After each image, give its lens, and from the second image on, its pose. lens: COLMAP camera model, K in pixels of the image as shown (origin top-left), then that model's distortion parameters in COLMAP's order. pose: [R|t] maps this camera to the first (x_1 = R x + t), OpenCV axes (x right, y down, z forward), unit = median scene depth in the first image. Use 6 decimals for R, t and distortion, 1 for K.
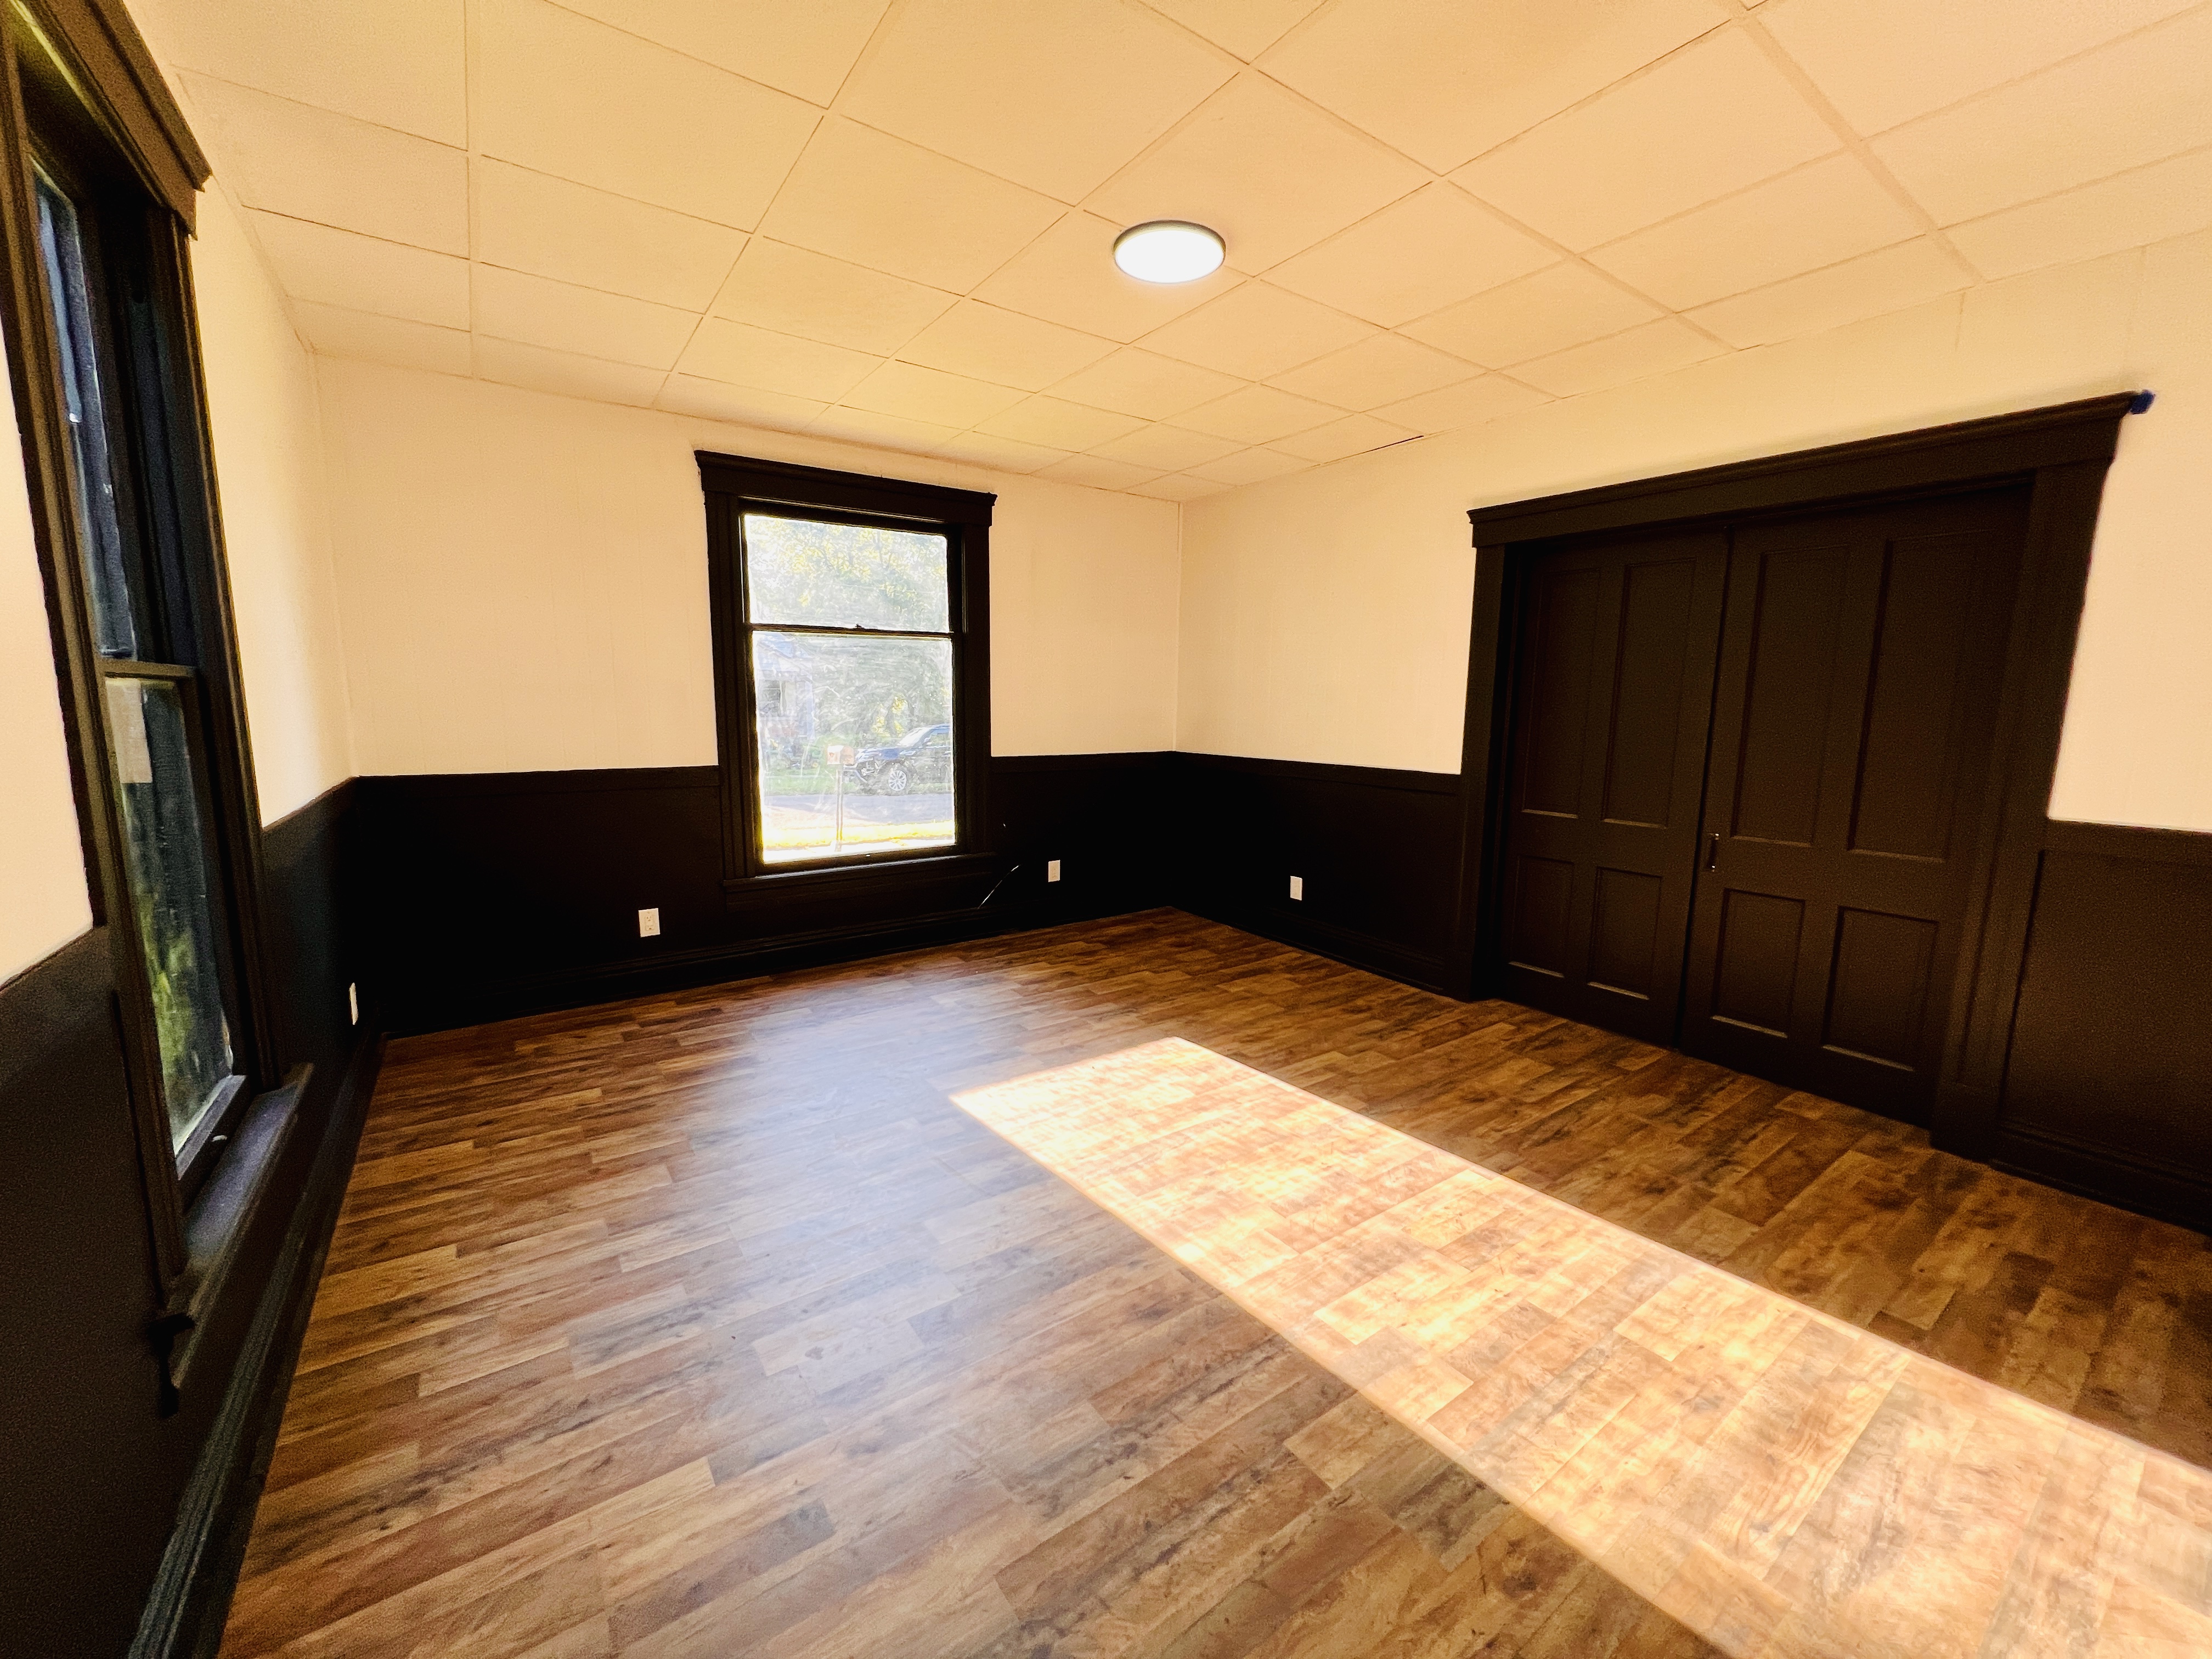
lens RADIAL K [[886.4, 0, 1092.7], [0, 886.4, 823.3], [0, 0, 1]] dist [-0.002963, 0.001008]
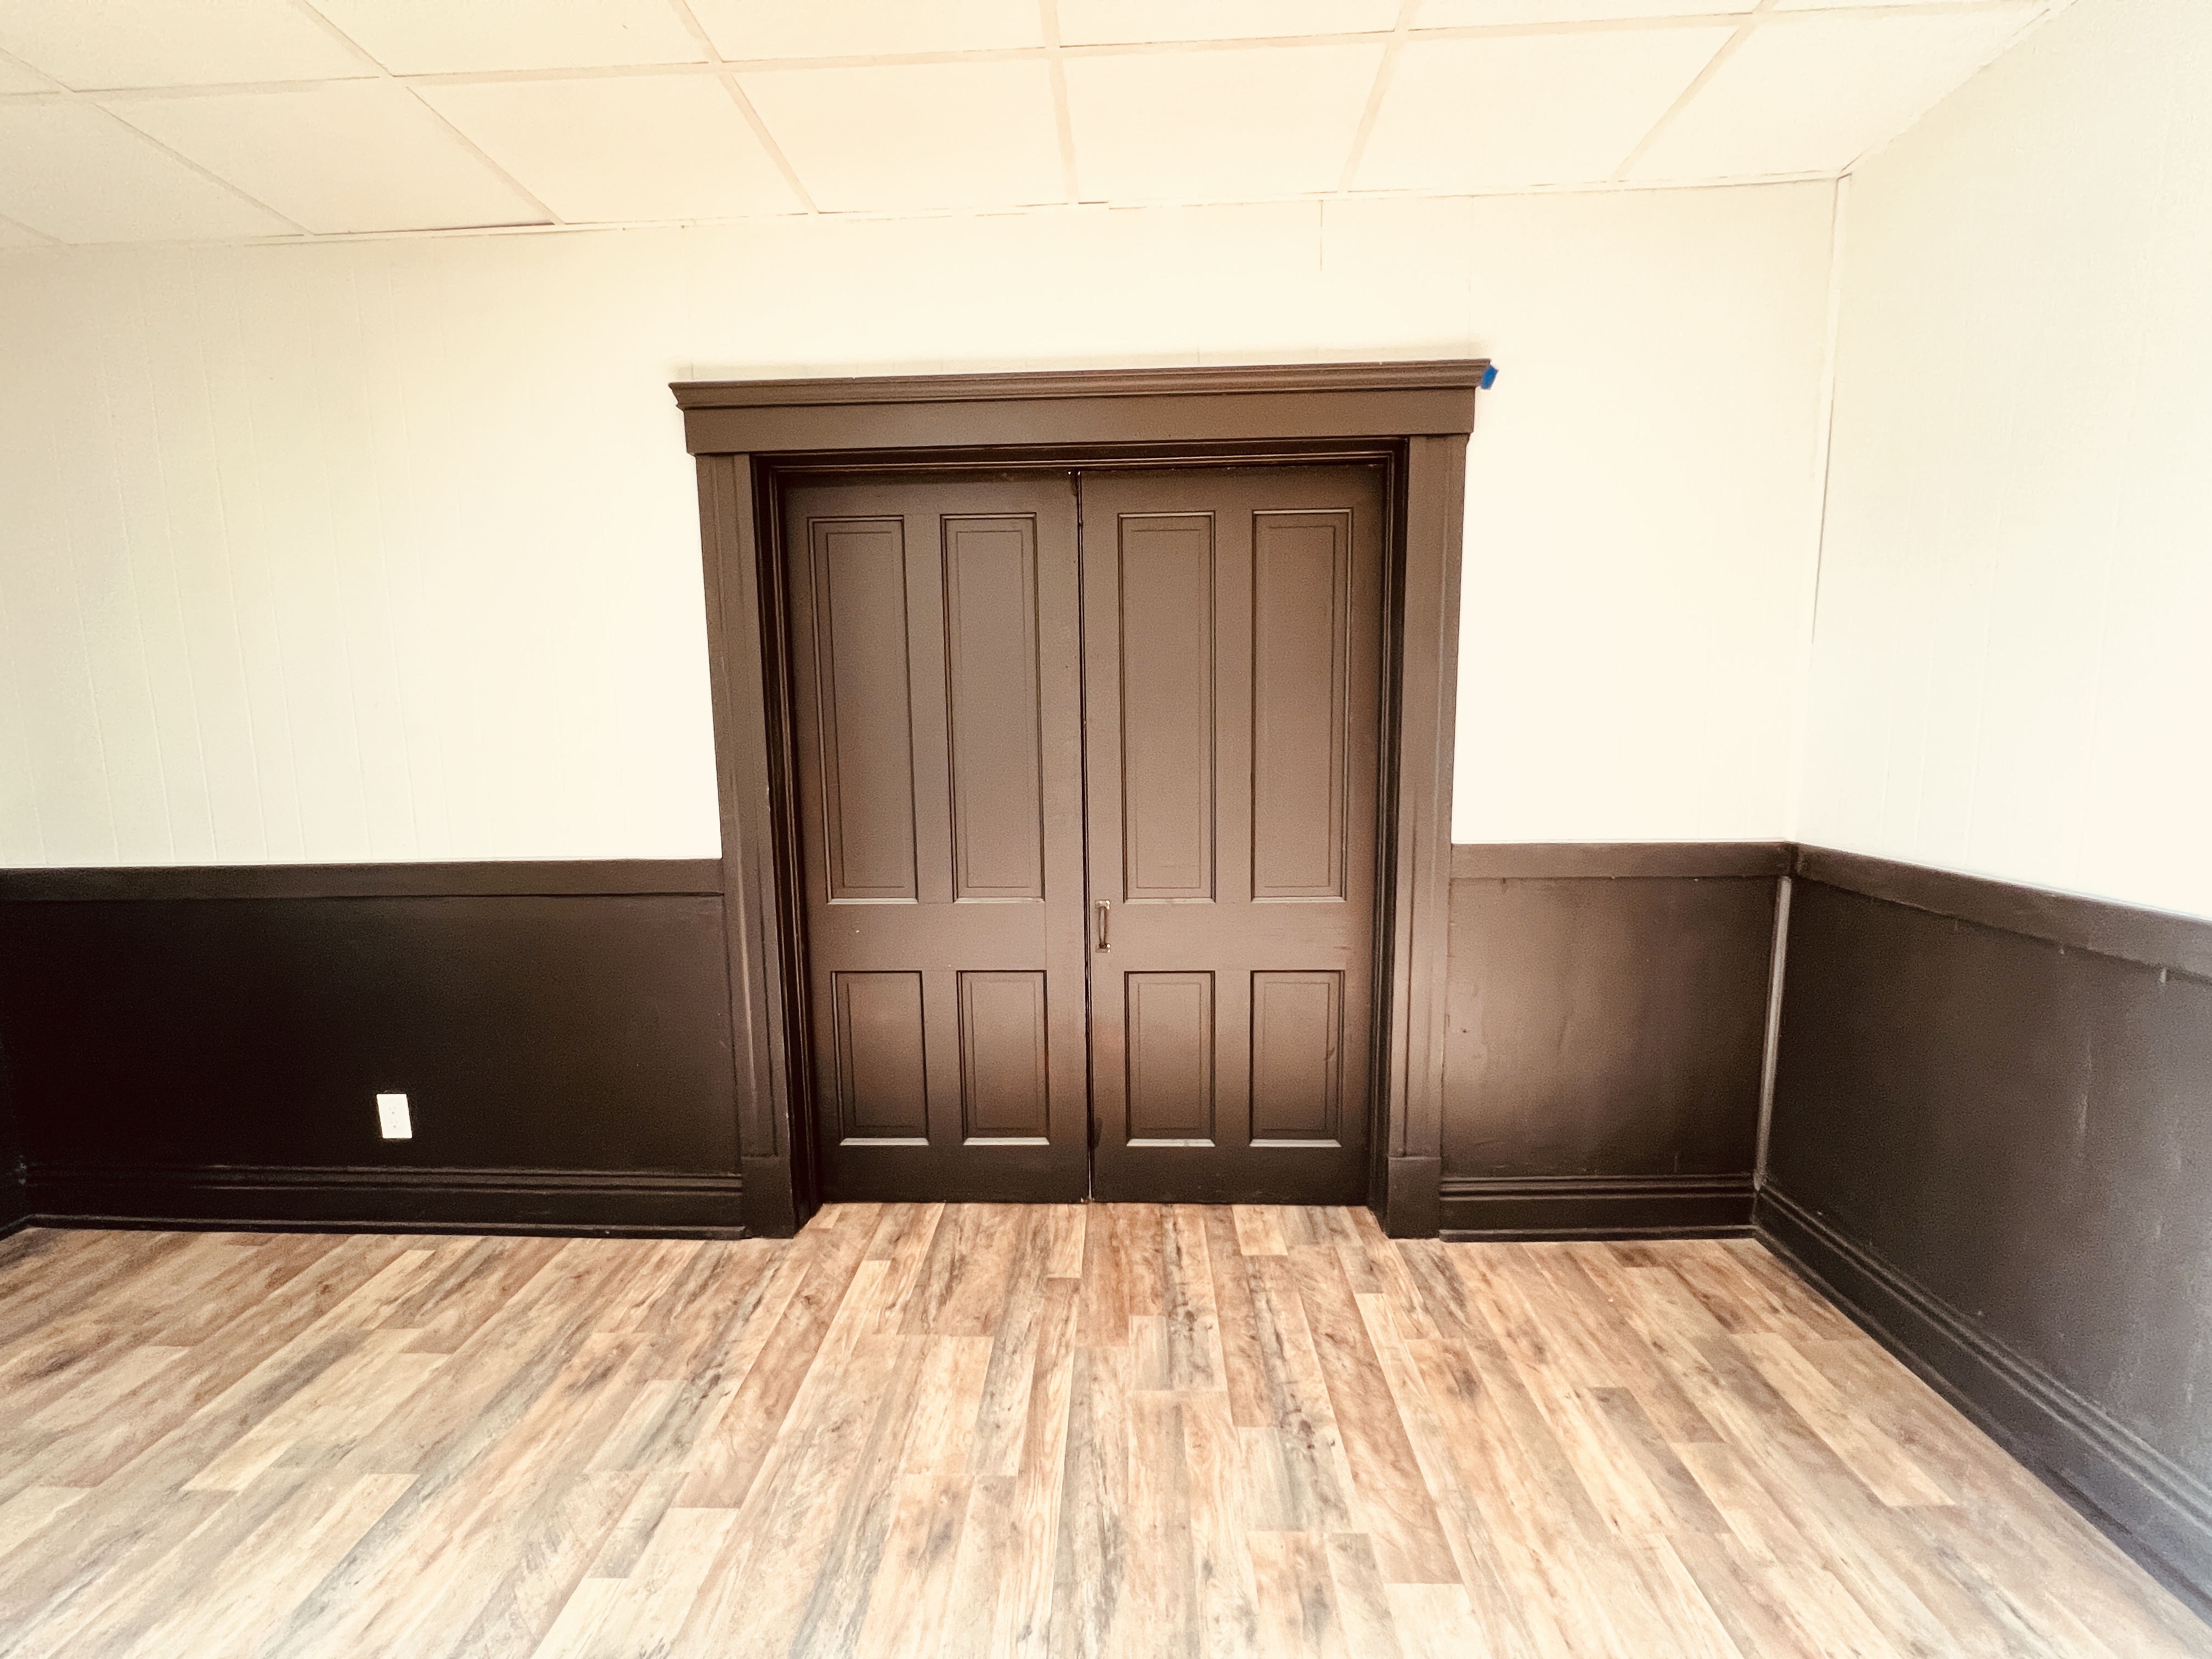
lens RADIAL K [[886.4, 0, 1118.4], [0, 886.4, 820.8], [0, 0, 1]] dist [-0.002963, 0.001008]
pose [[0.587980, -0.116532, 0.800437, 0.127528], [0.136607, 0.989660, 0.043732, -0.077850], [-0.797256, 0.083632, 0.597819, 0.516154]]
